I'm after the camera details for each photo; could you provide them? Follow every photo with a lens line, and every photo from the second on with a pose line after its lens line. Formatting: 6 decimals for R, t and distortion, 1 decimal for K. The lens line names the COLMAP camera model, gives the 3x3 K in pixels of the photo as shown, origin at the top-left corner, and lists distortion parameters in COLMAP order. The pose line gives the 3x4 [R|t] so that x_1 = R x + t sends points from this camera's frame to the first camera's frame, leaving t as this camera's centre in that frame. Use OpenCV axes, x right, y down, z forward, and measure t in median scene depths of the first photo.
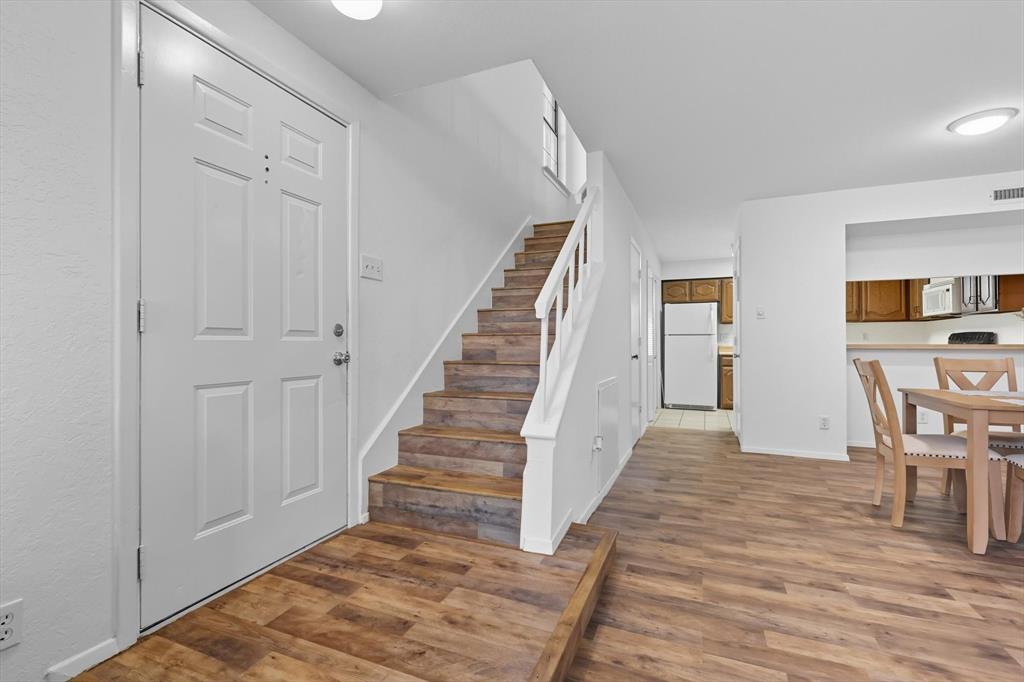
lens RADIAL K [[452.5, 0, 514.0], [0, 452.5, 342.1], [0, 0, 1]] dist [0.002345, 0.000643]
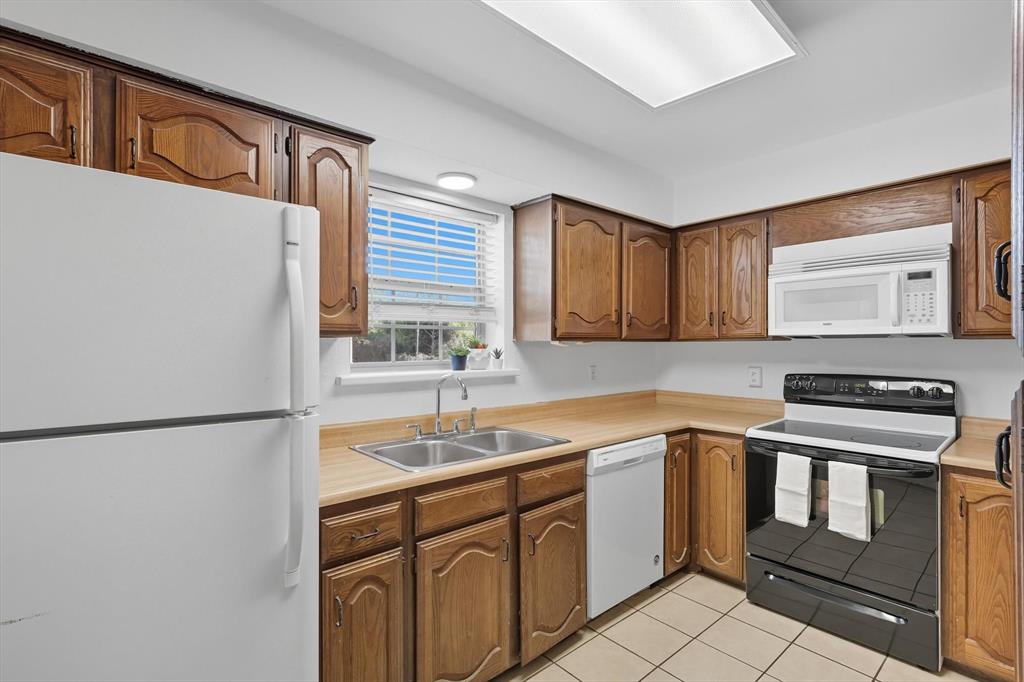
lens RADIAL K [[481.9, 0, 516.2], [0, 481.9, 346.4], [0, 0, 1]] dist [0.001859, 0.000908]
pose [[0.434514, 0.002678, 0.900661, 0.882233], [-0.005366, 0.999986, -0.000384, -0.105377], [-0.900649, -0.004666, 0.434522, 2.351838]]
